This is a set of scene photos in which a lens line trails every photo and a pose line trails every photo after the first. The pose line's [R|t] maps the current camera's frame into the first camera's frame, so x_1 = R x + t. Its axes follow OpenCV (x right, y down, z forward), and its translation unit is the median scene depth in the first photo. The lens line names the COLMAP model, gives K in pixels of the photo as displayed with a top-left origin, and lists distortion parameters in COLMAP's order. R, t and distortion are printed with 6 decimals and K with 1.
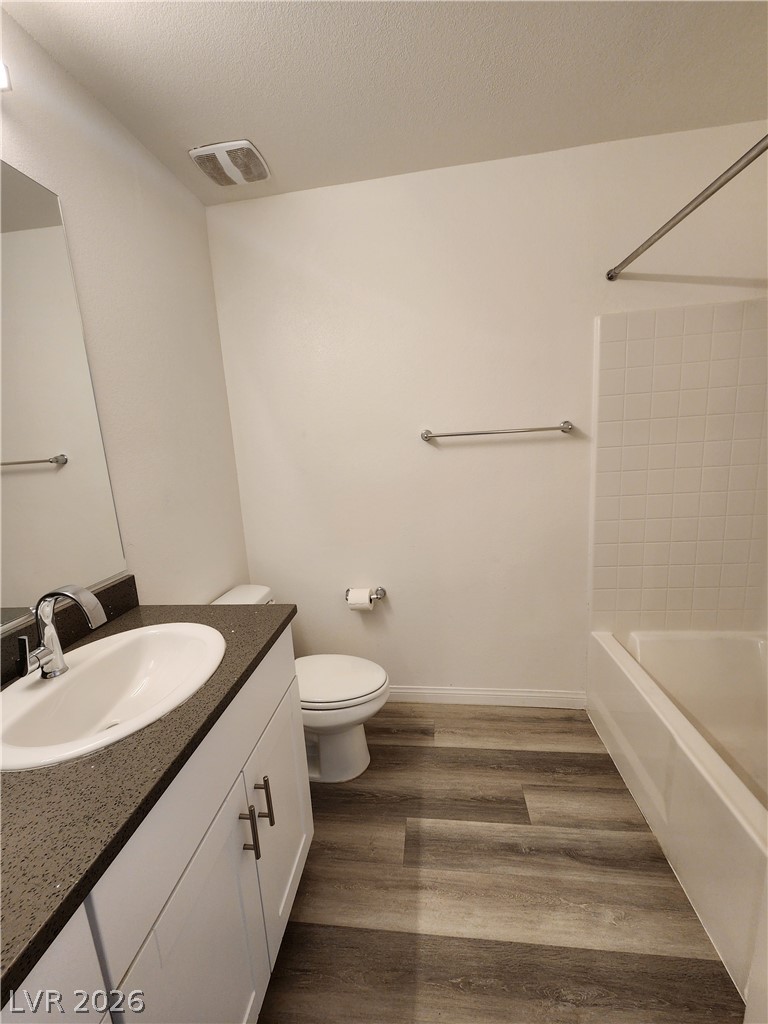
lens RADIAL K [[416.6, 0, 383.0], [0, 416.6, 514.8], [0, 0, 1]] dist [0.000294, -0.001938]
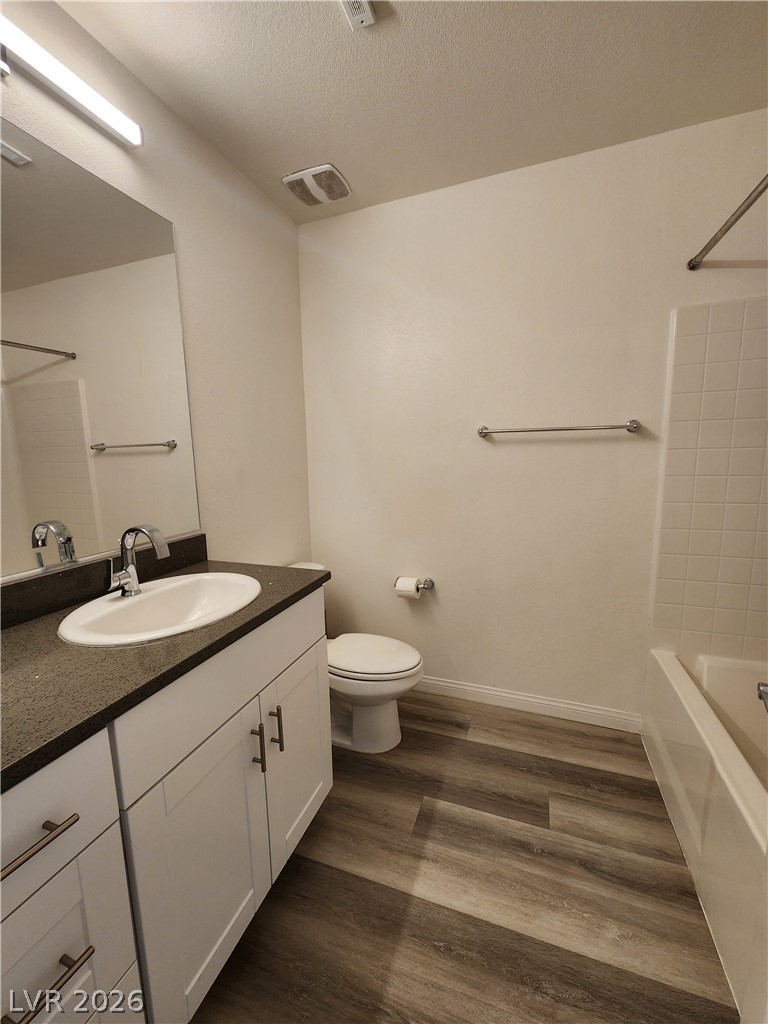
lens RADIAL K [[416.6, 0, 378.0], [0, 416.6, 513.0], [0, 0, 1]] dist [0.000294, -0.001938]
pose [[0.973326, 0.073826, -0.217225, 0.119982], [-0.078815, 0.996786, -0.014379, 0.055095], [0.215466, 0.031116, 0.976016, -0.050952]]
